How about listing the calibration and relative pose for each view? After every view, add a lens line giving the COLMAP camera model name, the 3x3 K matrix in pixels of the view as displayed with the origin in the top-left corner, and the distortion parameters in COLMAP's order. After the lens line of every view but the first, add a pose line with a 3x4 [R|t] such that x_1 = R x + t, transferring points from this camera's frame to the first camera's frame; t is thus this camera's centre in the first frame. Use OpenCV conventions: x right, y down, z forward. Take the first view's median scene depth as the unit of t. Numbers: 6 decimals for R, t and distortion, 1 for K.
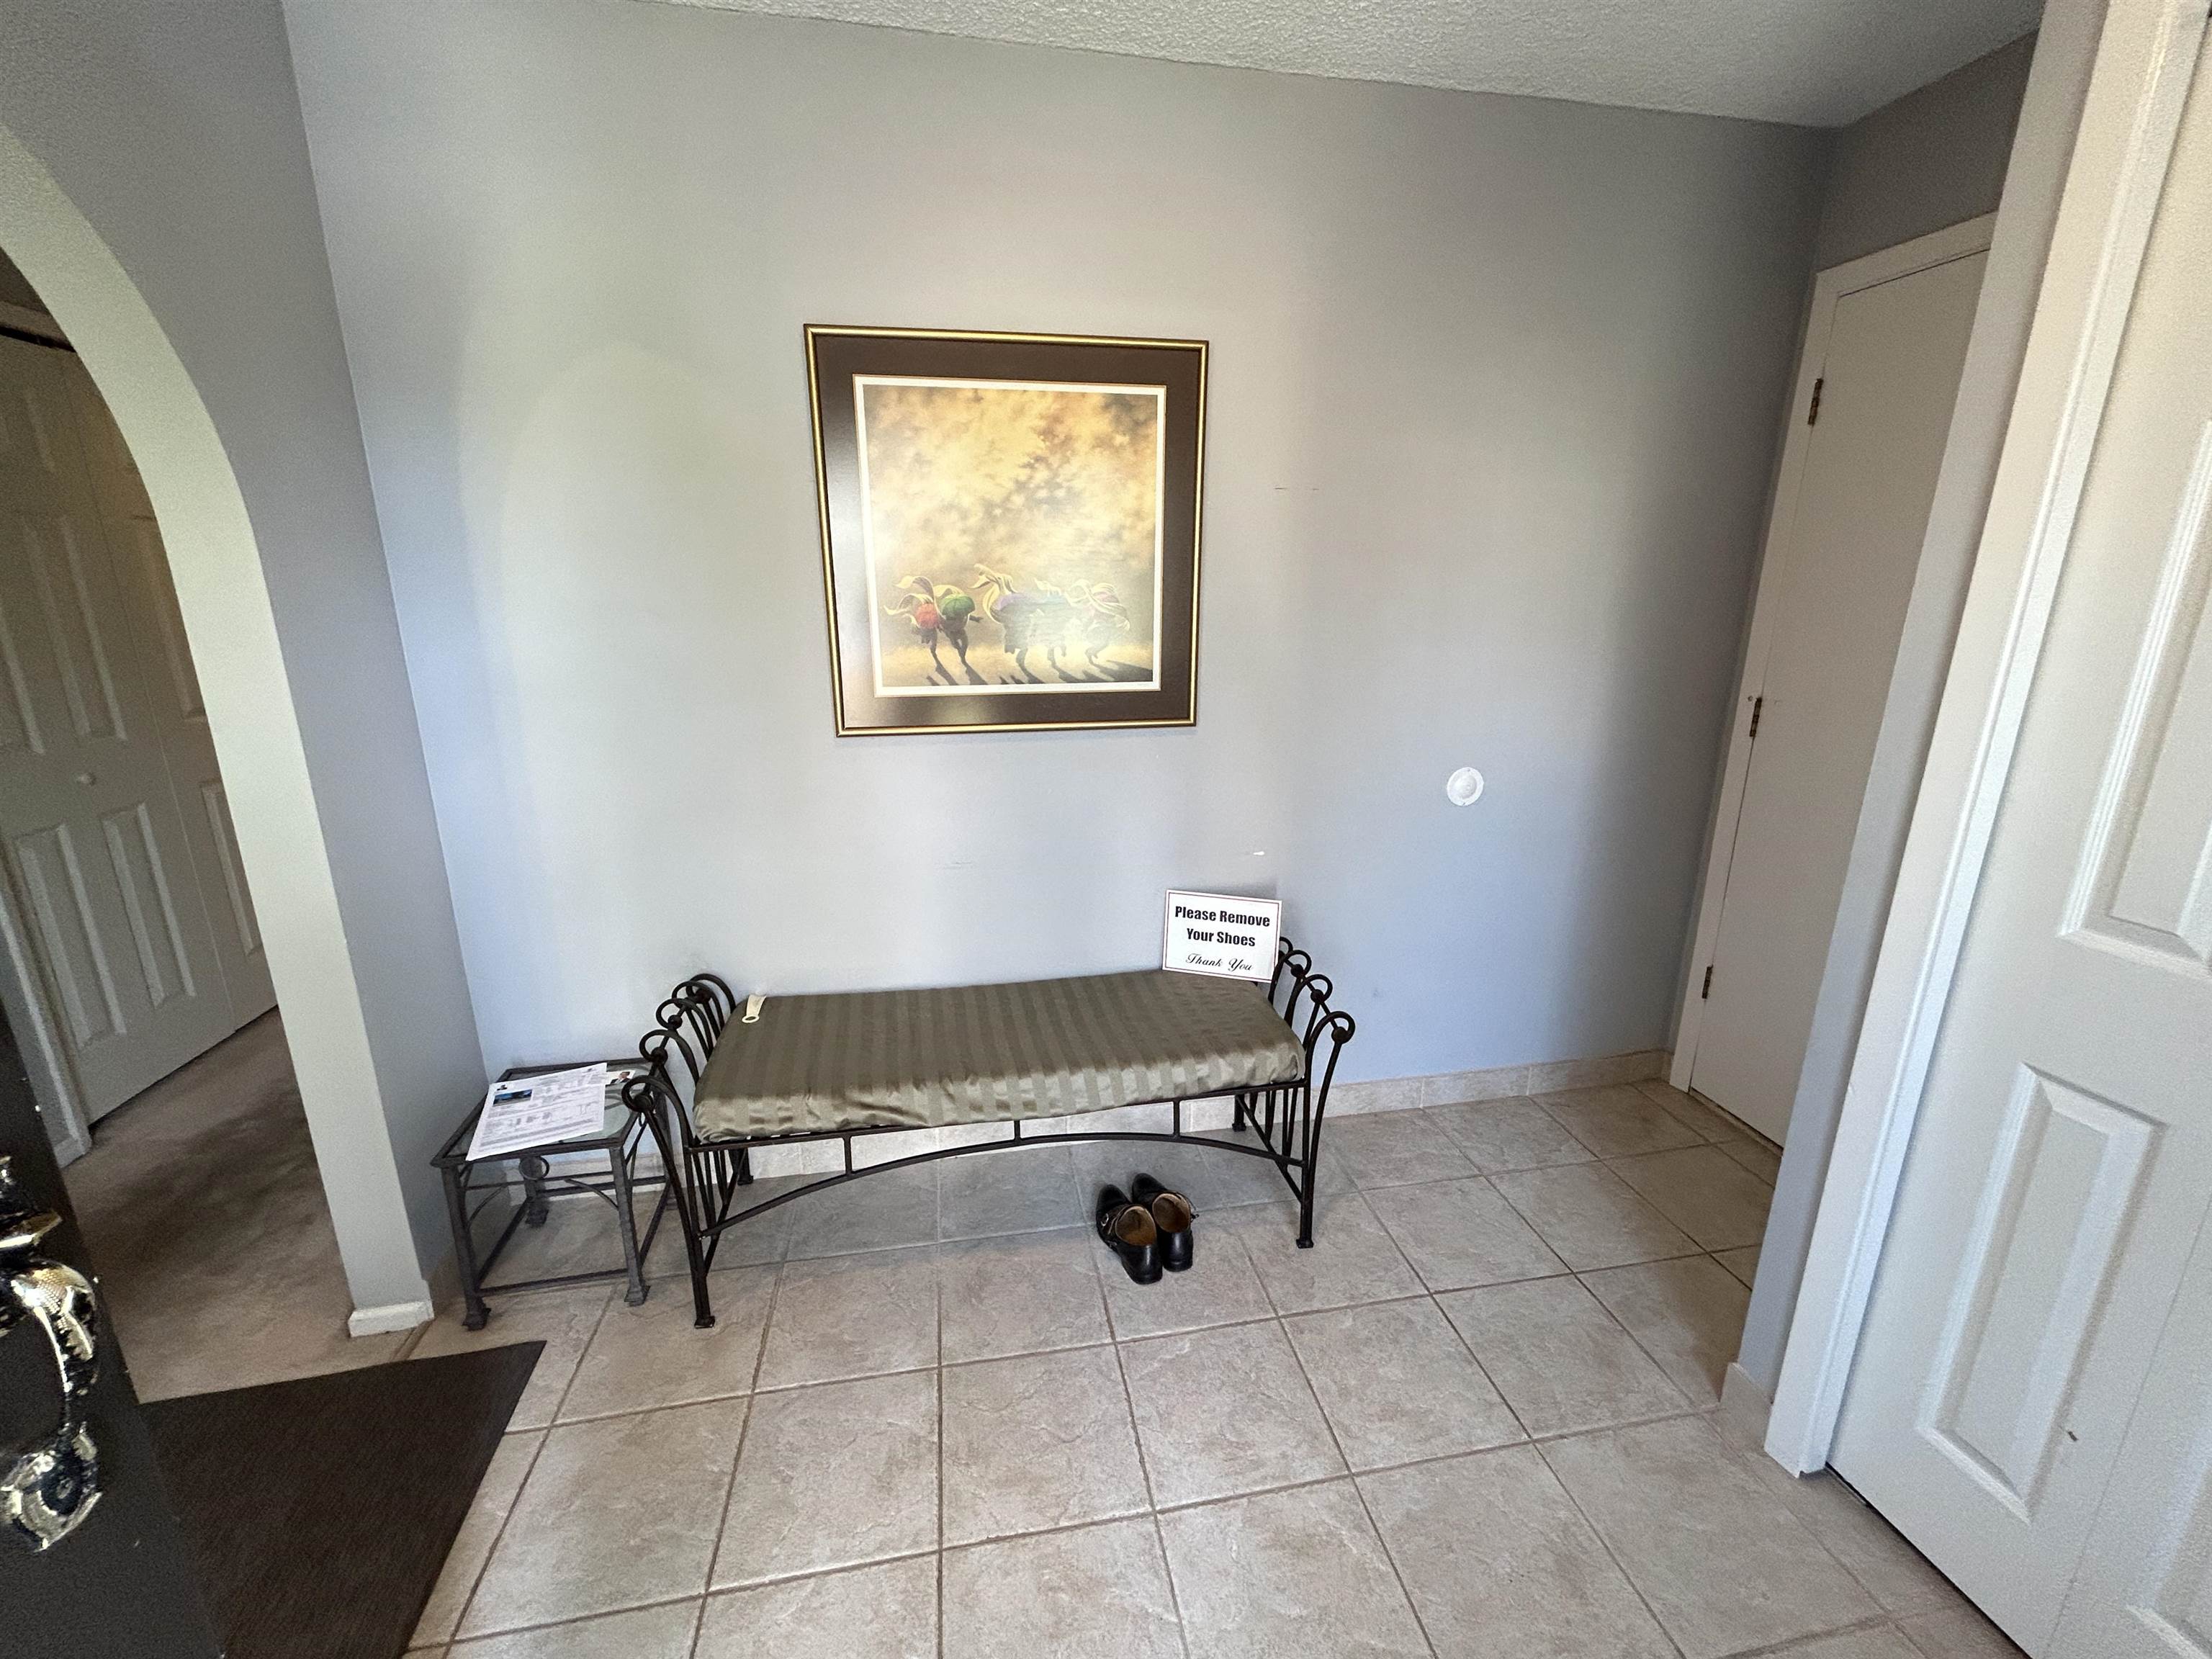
lens RADIAL K [[884.8, 0, 1112.1], [0, 884.8, 819.0], [0, 0, 1]] dist [-0.002102, 0.001199]
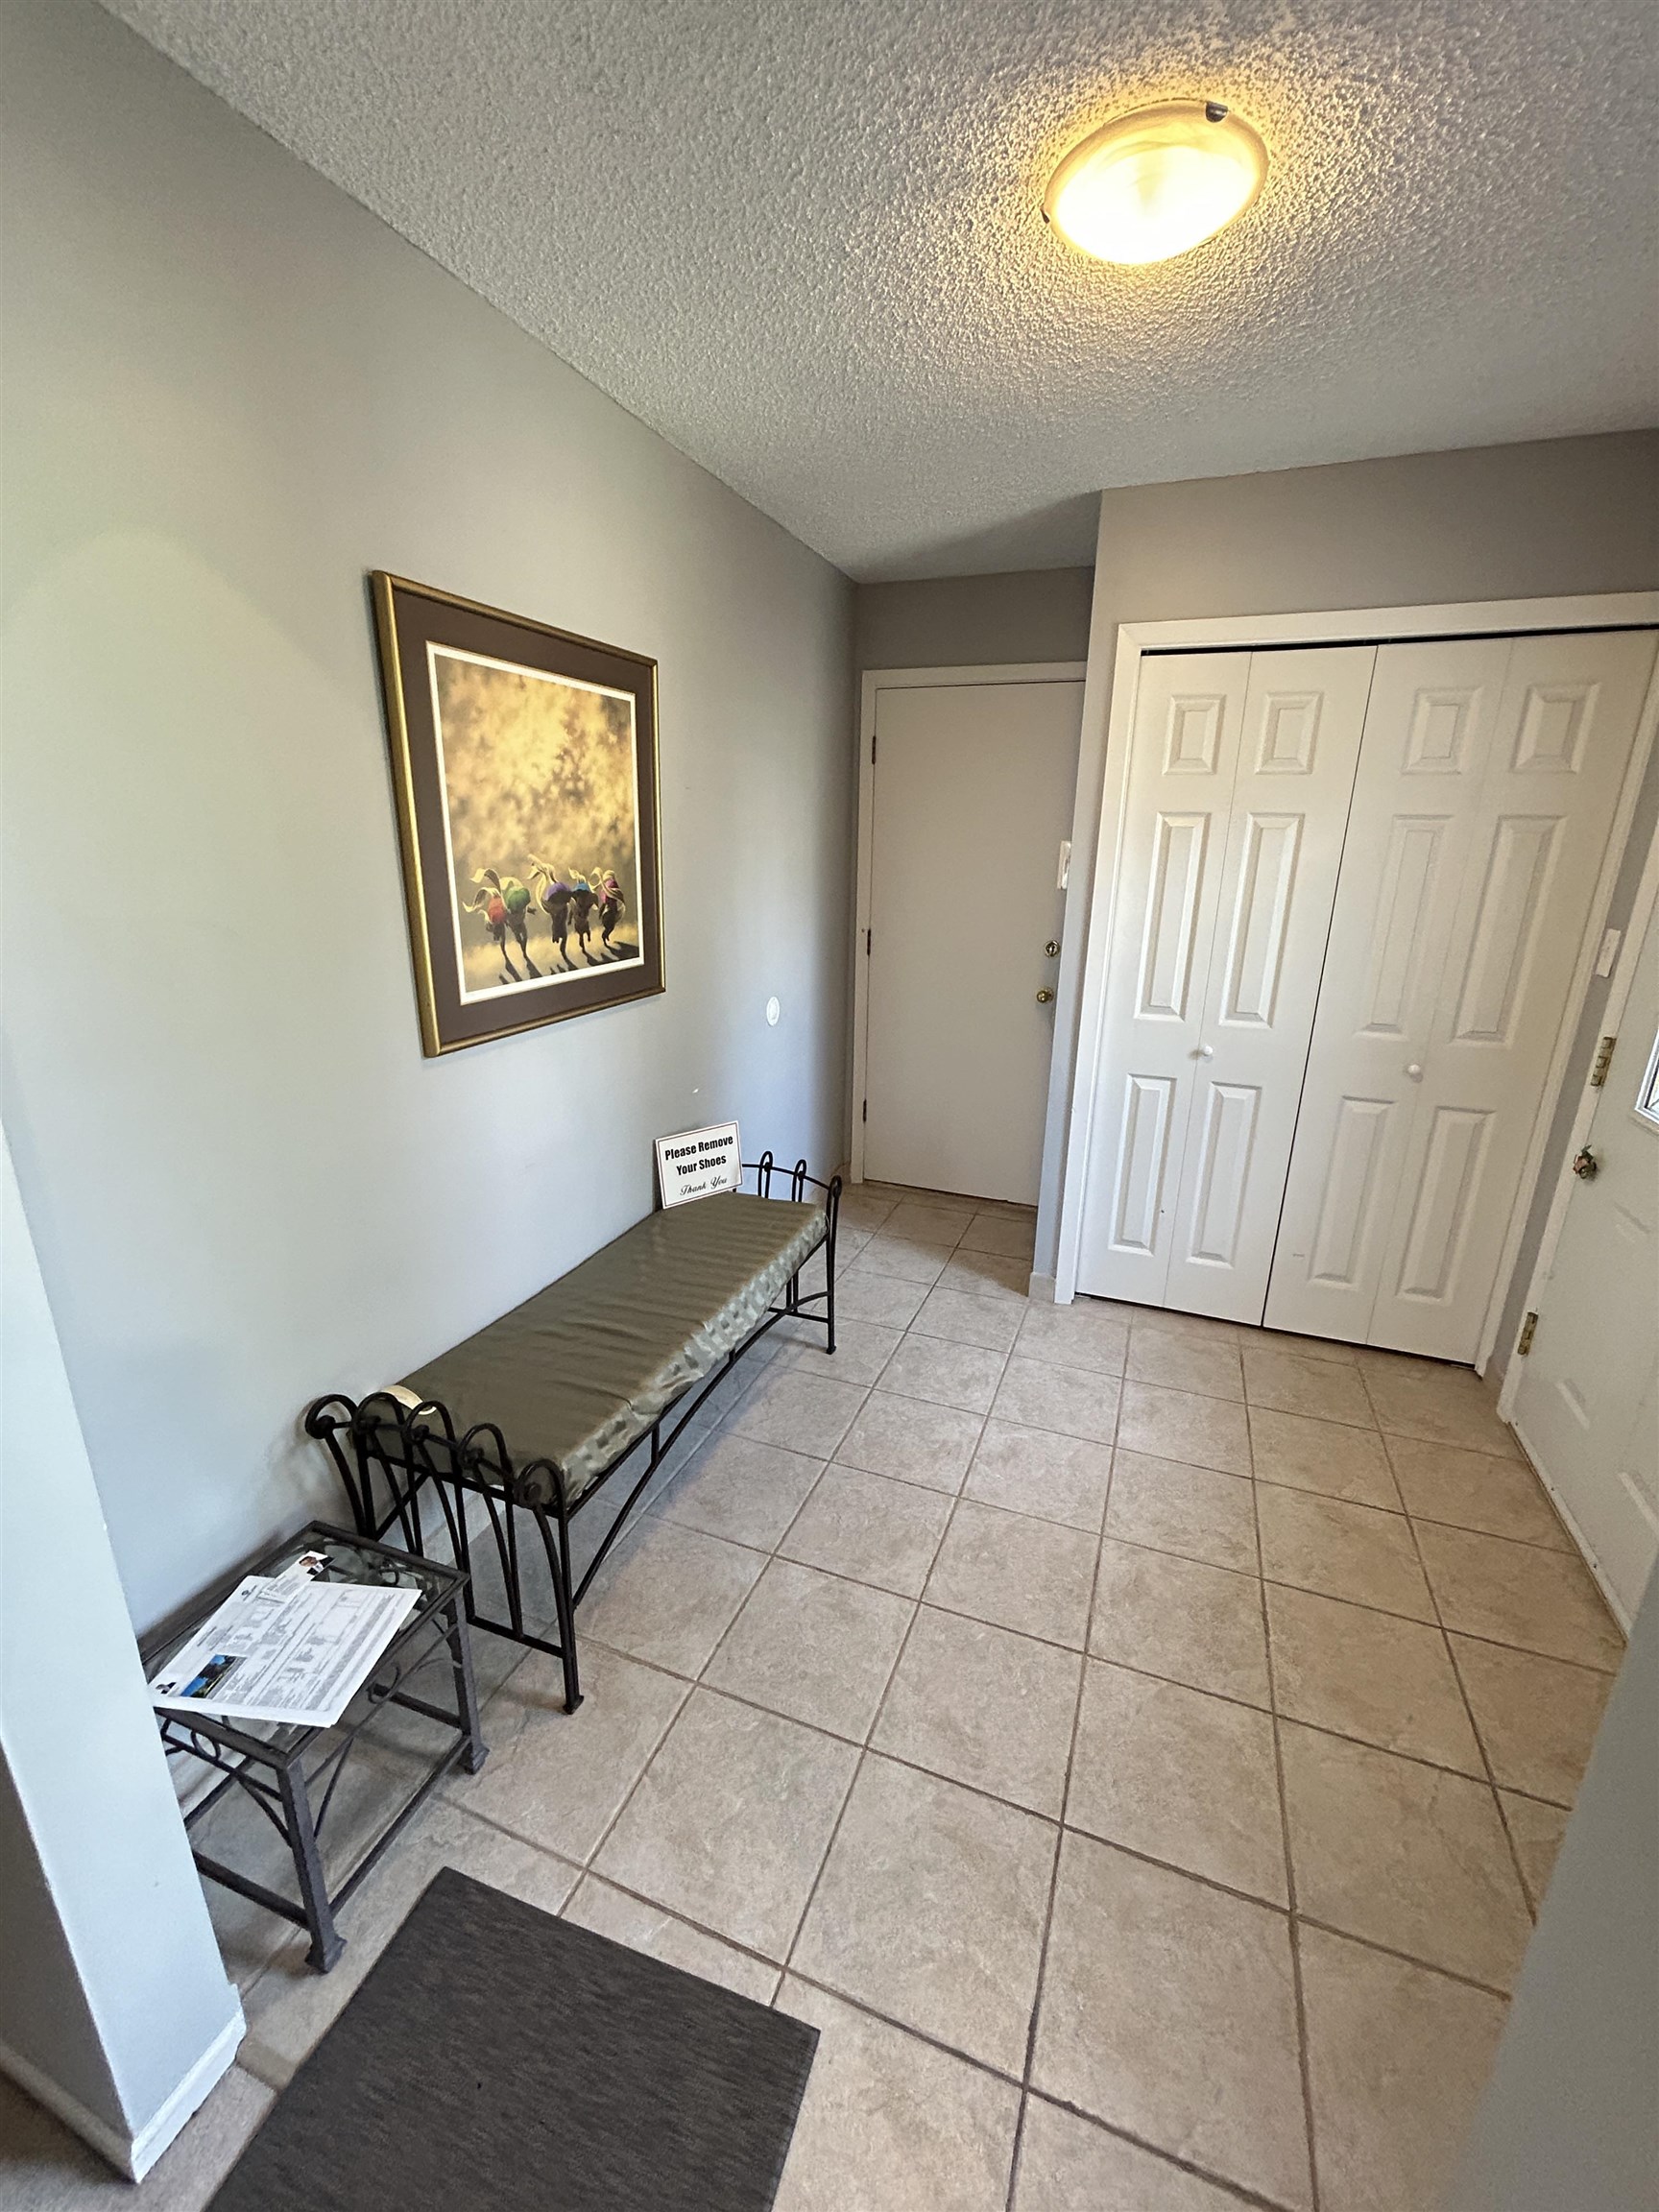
lens RADIAL K [[884.8, 0, 843.7], [0, 884.8, 1105.1], [0, 0, 1]] dist [-0.002102, 0.001199]
pose [[0.523578, -0.238751, 0.817841, -0.838664], [0.199574, 0.967594, 0.154702, -0.103271], [-0.828273, 0.082222, 0.554259, 0.196607]]
